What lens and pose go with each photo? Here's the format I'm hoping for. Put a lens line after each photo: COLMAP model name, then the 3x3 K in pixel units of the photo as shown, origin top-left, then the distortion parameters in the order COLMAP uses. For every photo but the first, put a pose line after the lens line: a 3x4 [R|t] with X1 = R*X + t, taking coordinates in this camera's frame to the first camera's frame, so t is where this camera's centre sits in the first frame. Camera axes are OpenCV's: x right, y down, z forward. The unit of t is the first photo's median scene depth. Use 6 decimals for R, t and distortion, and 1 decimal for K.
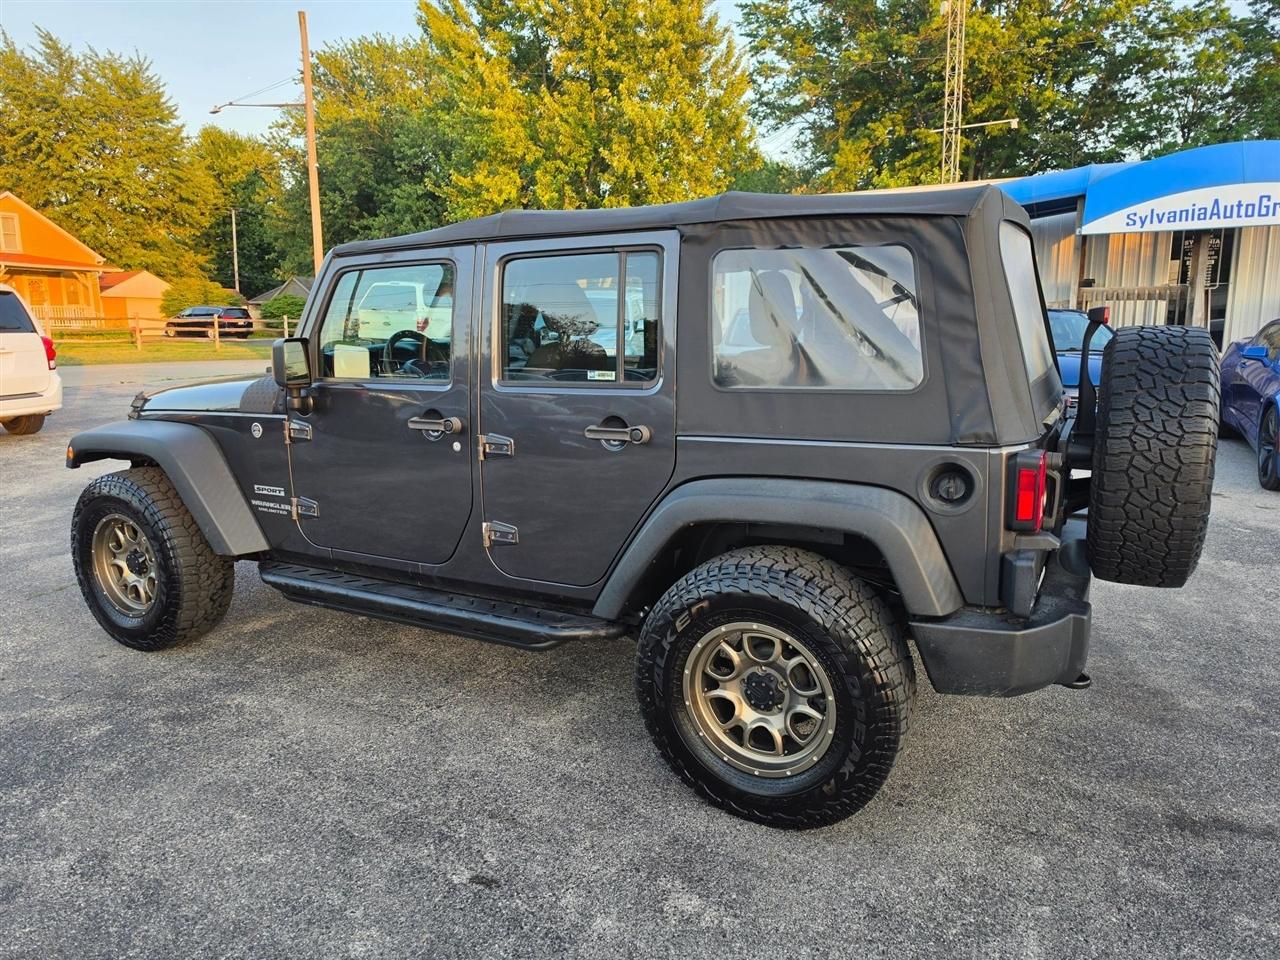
lens RADIAL K [[889.2, 0, 638.0], [0, 889.2, 475.2], [0, 0, 1]] dist [0.031705, -0.037171]
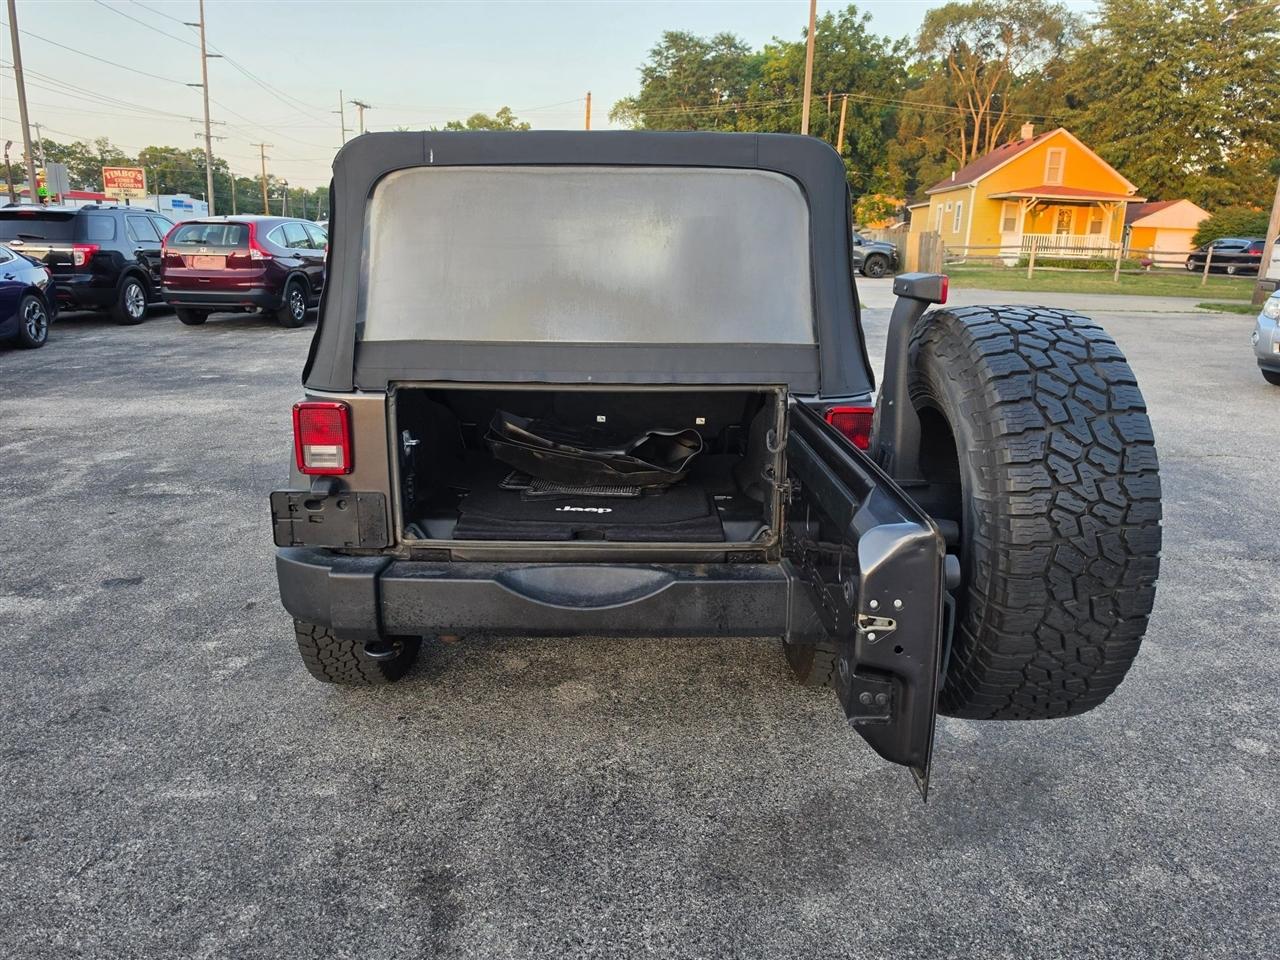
lens RADIAL K [[888.7, 0, 640.0], [0, 888.7, 480.0], [0, 0, 1]] dist [0.029968, -0.036776]
pose [[0.460548, 0.246625, -0.852685, 0.122406], [-0.177770, 0.966791, 0.183612, -0.015621], [0.869651, 0.067020, 0.489096, 0.067243]]
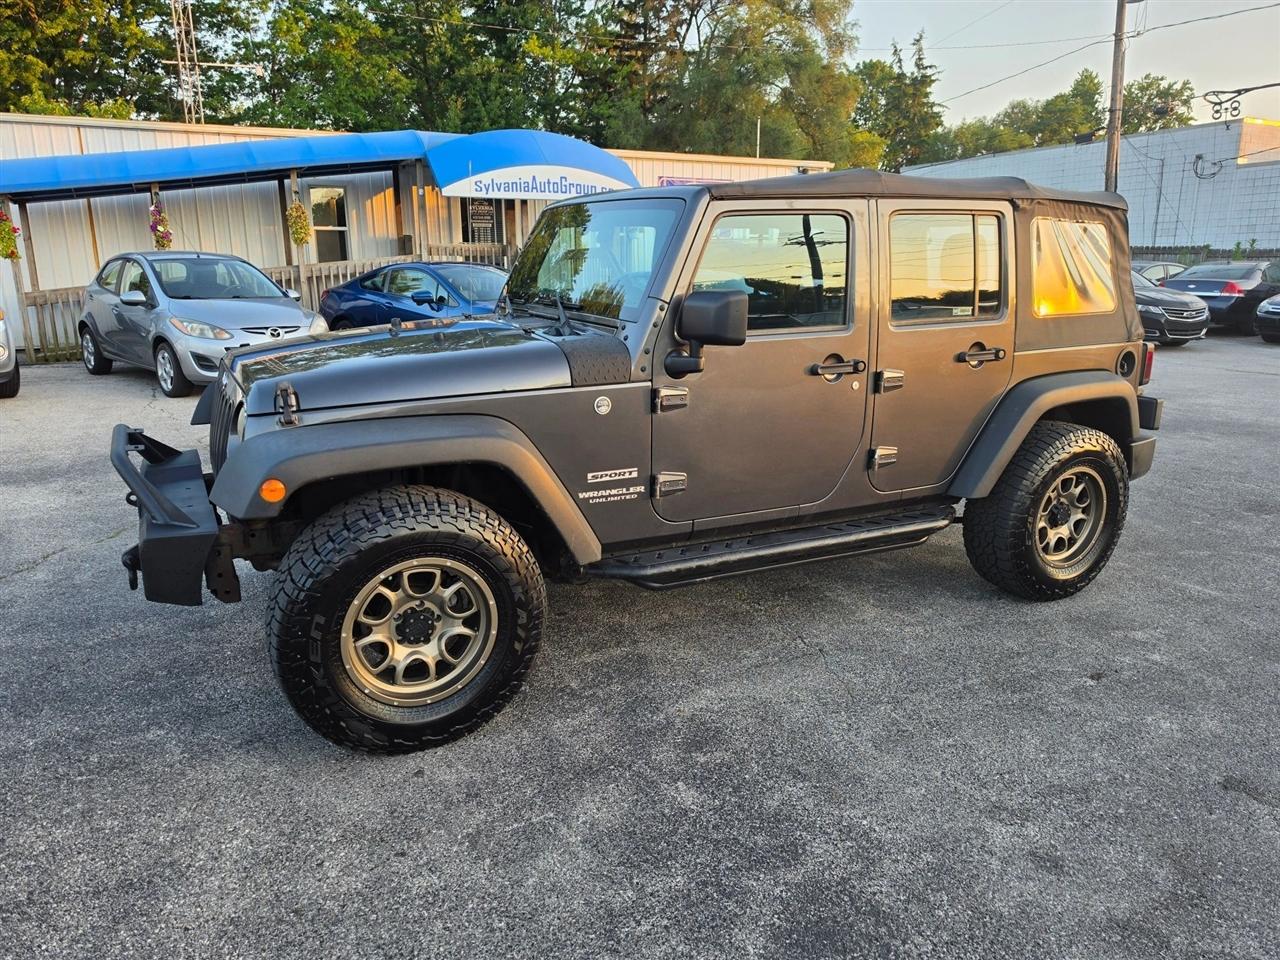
lens RADIAL K [[889.2, 0, 638.0], [0, 889.2, 475.2], [0, 0, 1]] dist [0.031705, -0.037171]
pose [[0.562525, -0.182332, 0.806425, -0.136515], [0.140088, 0.982296, 0.124377, -0.010588], [-0.814826, 0.043005, 0.578109, 0.063493]]
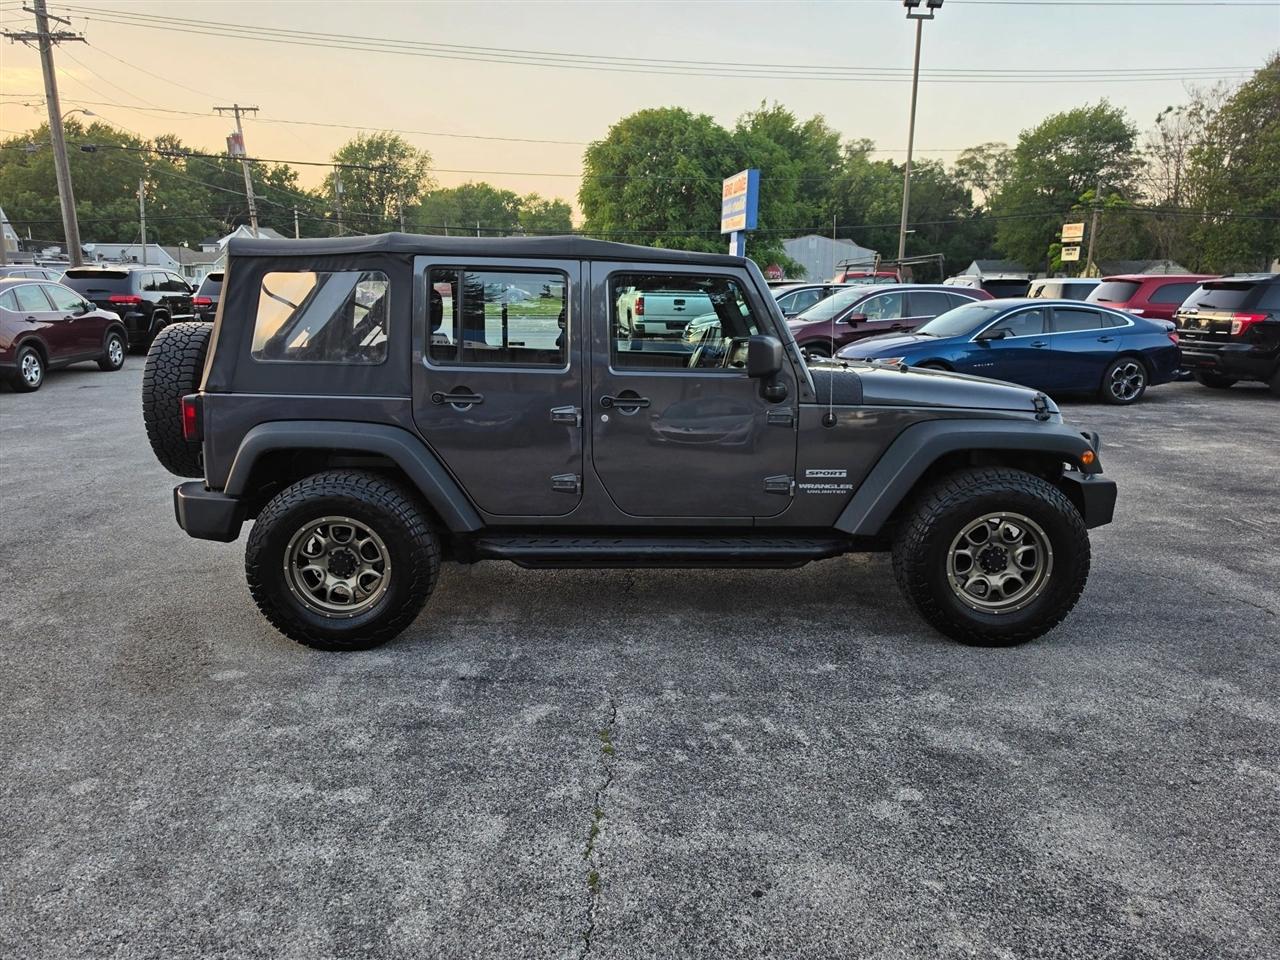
lens RADIAL K [[893.6, 0, 634.8], [0, 893.6, 492.5], [0, 0, 1]] dist [0.051370, -0.065315]
pose [[-0.880801, 0.106048, -0.461457, 0.065043], [-0.084448, 0.923784, 0.373485, -0.055197], [0.465894, 0.367935, -0.804715, 0.275466]]
